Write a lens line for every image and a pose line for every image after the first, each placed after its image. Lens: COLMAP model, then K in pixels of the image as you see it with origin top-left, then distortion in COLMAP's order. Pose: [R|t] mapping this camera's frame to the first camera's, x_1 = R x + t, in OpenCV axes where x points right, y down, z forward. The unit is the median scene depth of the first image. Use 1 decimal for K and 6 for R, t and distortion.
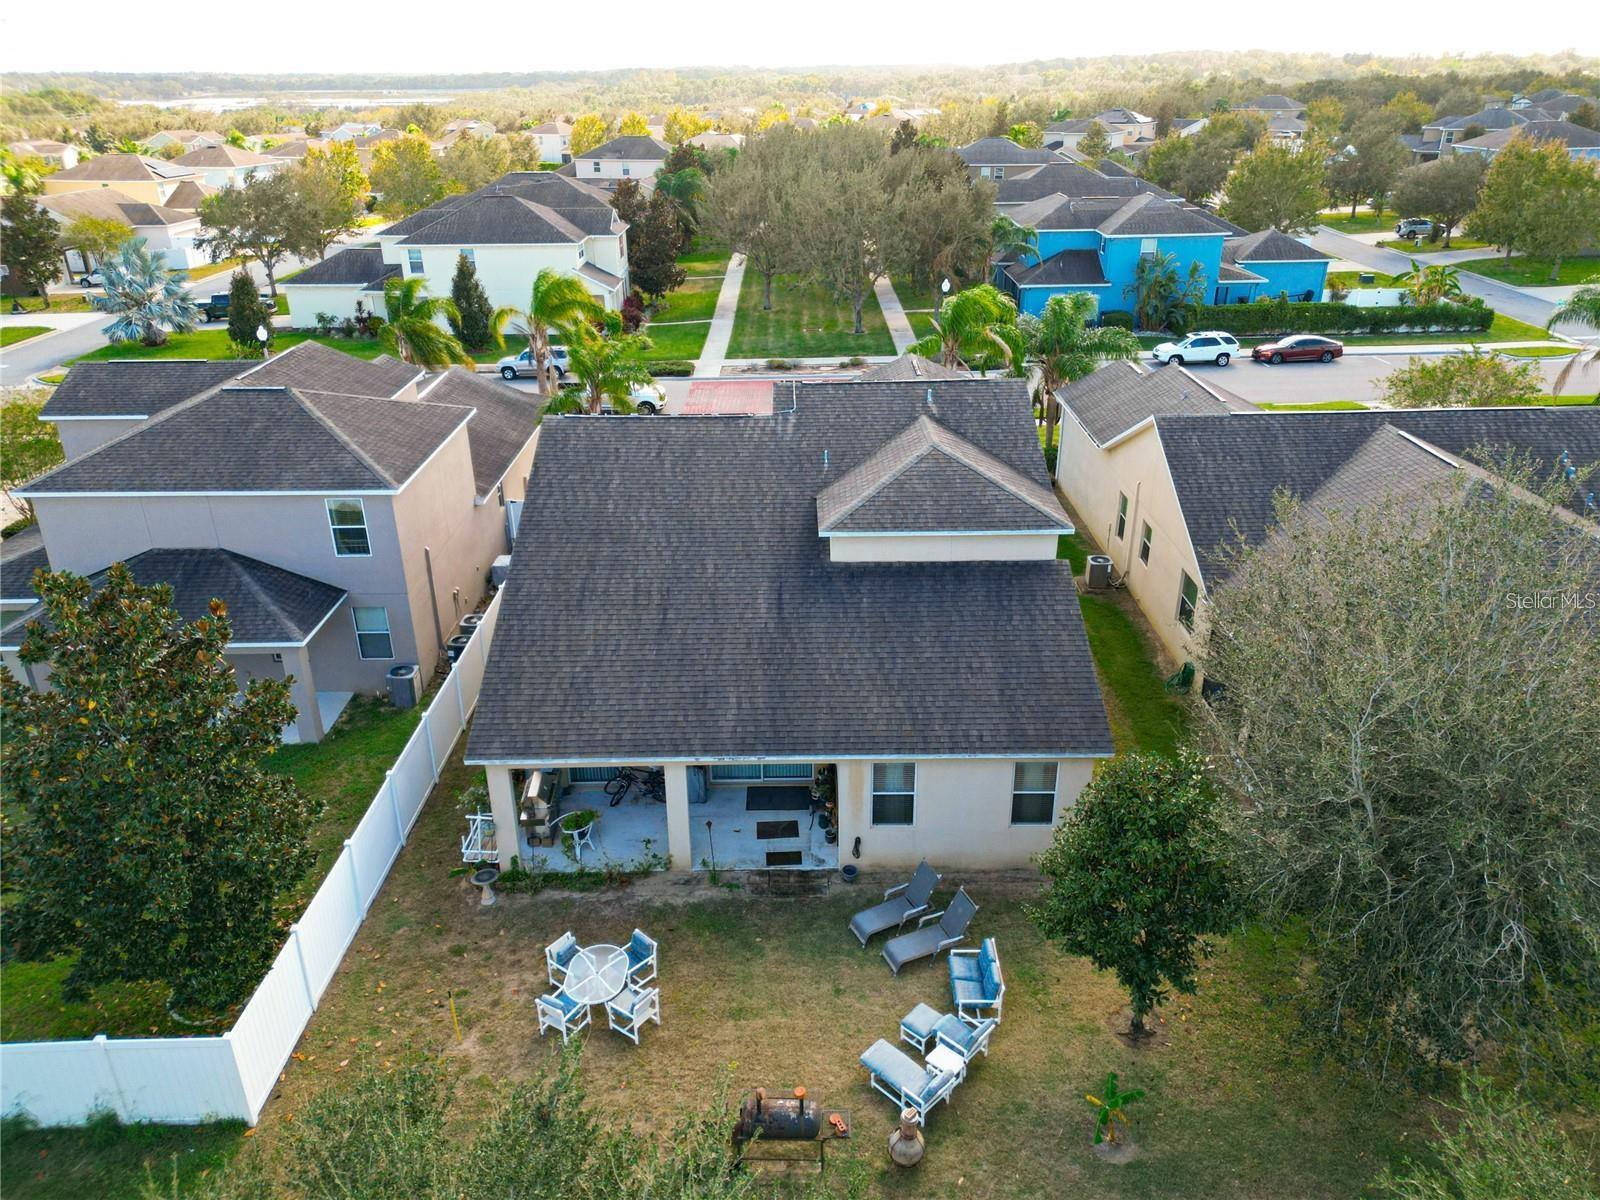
lens RADIAL K [[1120.6, 0, 800.0], [0, 1120.6, 600.0], [0, 0, 1]] dist [0.048039, -0.025439]
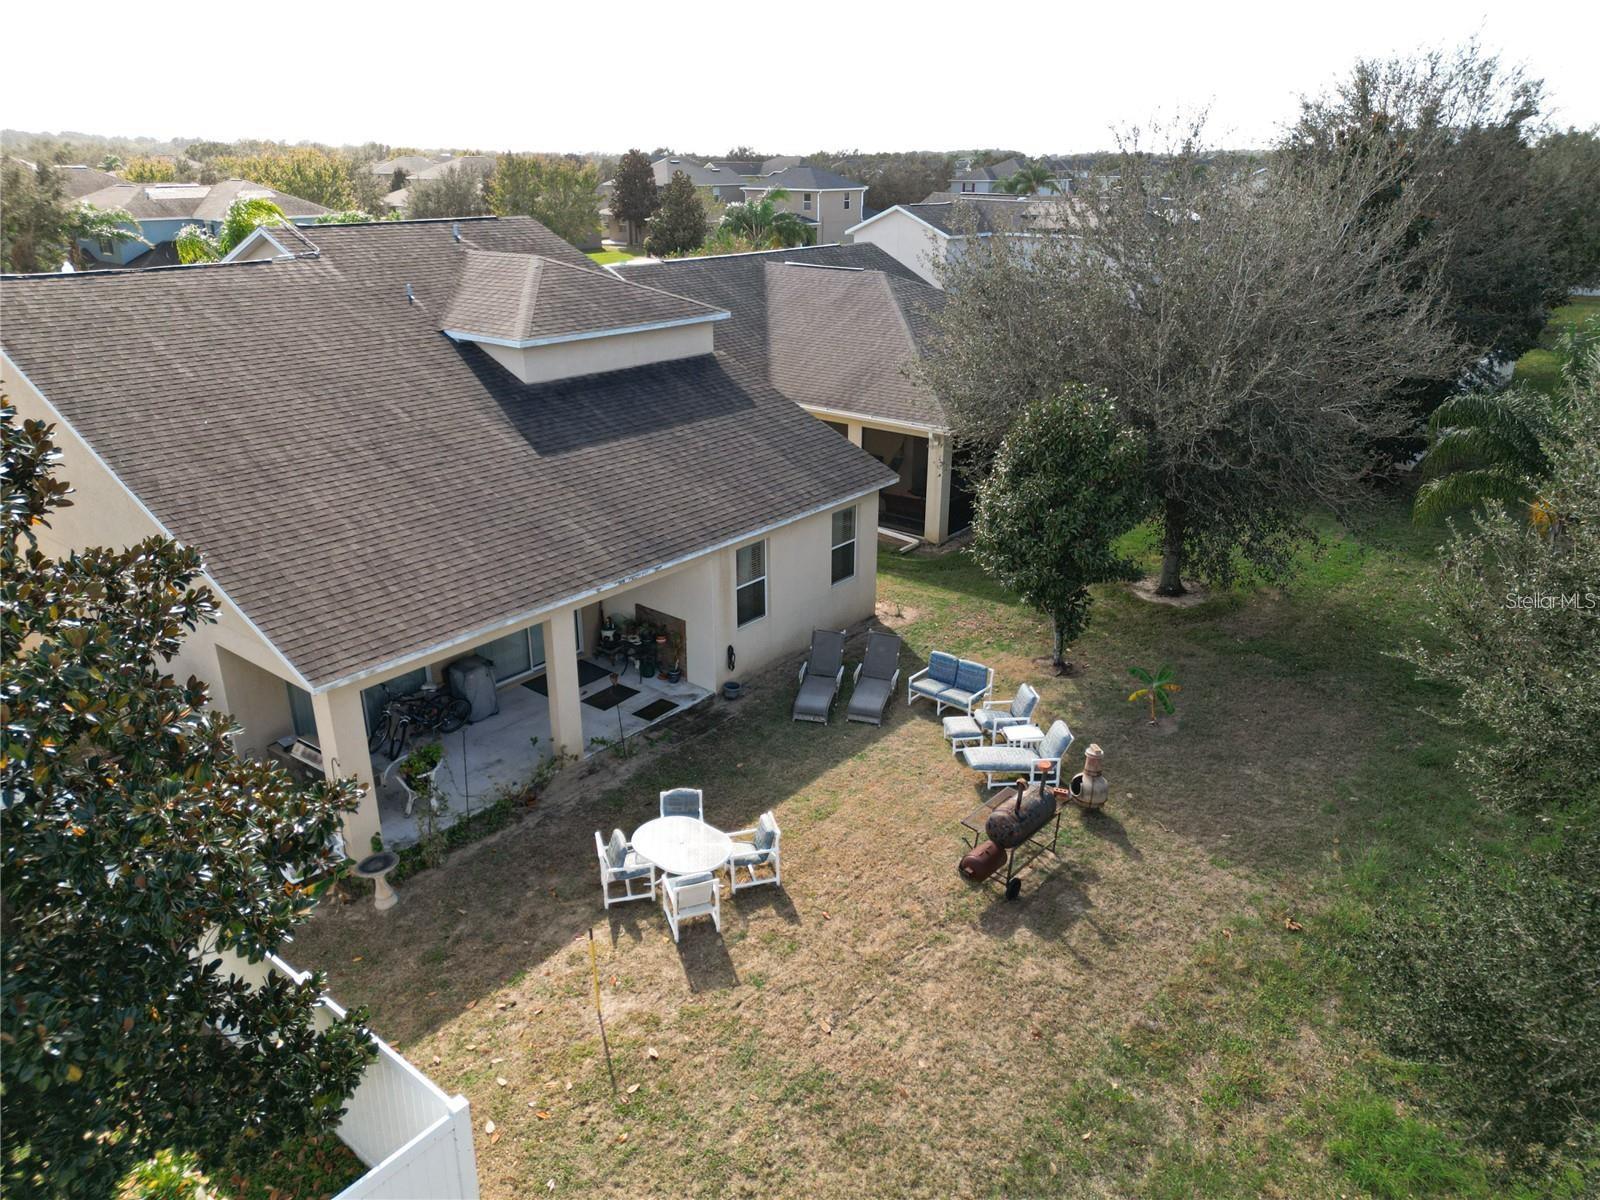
lens RADIAL K [[1120.6, 0, 800.0], [0, 1120.6, 600.0], [0, 0, 1]] dist [0.048039, -0.025439]
pose [[0.621815, -0.268730, 0.735616, -0.568962], [0.320621, 0.944316, 0.073950, 0.135246], [-0.714527, 0.189871, 0.673350, 0.376209]]
